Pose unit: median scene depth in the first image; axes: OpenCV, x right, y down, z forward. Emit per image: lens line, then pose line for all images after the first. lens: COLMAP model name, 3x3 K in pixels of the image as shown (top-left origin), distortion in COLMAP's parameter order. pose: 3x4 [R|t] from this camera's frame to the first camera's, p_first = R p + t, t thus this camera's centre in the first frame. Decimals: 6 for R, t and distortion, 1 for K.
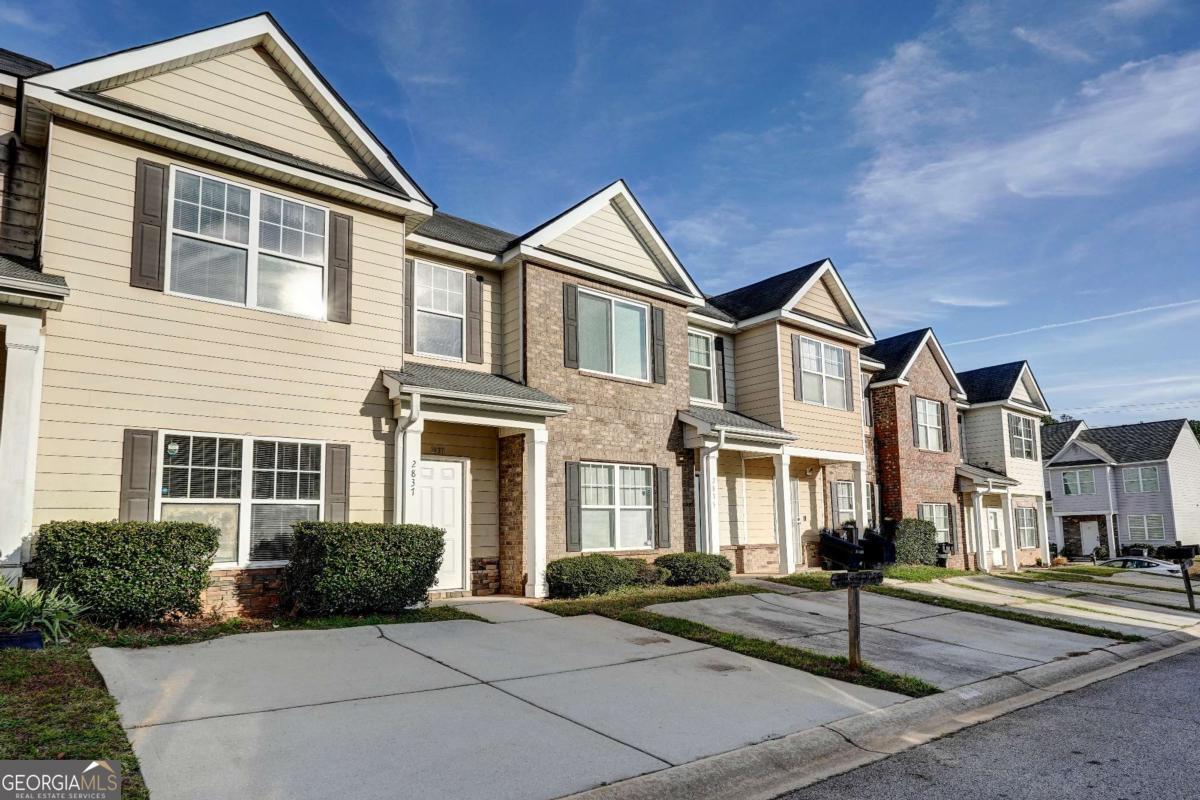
lens RADIAL K [[703.9, 0, 599.6], [0, 703.9, 447.3], [0, 0, 1]] dist [-0.003486, 0.001280]
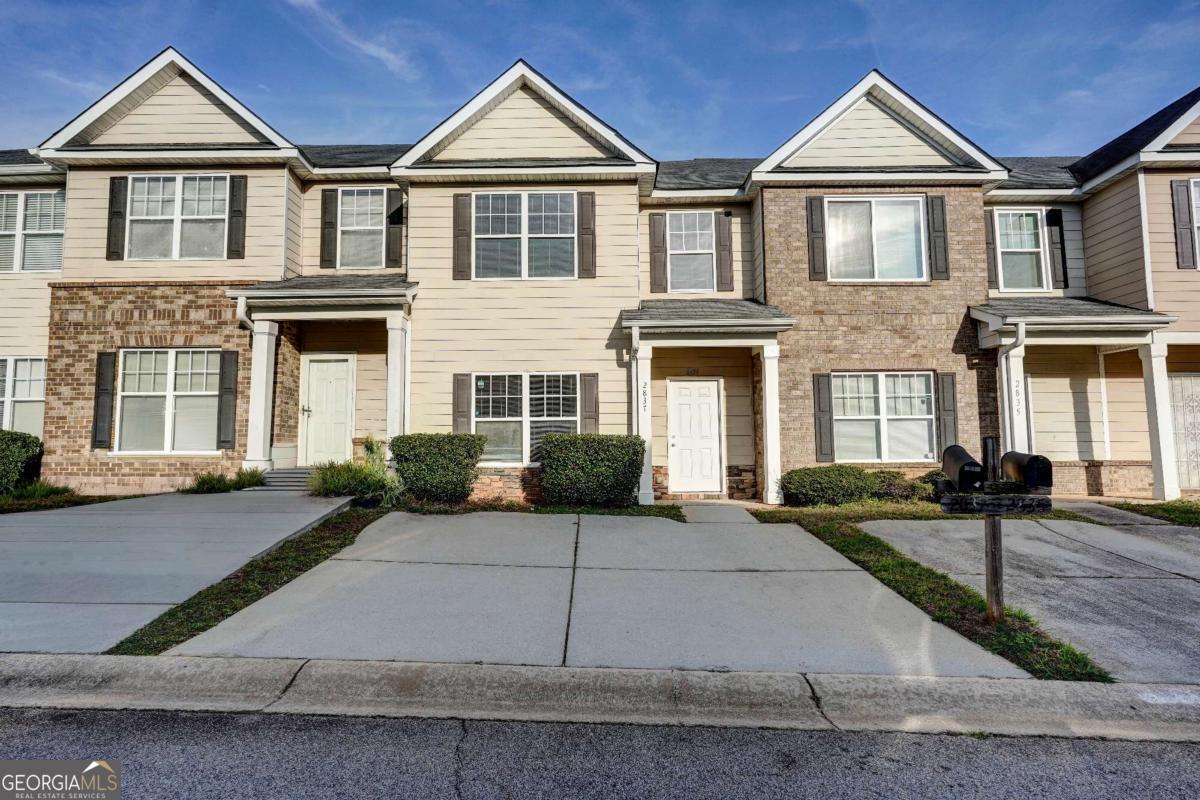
lens RADIAL K [[589.5, 0, 600.0], [0, 589.5, 400.0], [0, 0, 1]] dist [-0.001015, 0.000782]
pose [[0.757185, -0.041865, -0.651858, 0.275402], [0.071129, 0.997294, 0.018571, 0.020497], [0.649317, -0.060427, 0.758114, 0.154975]]
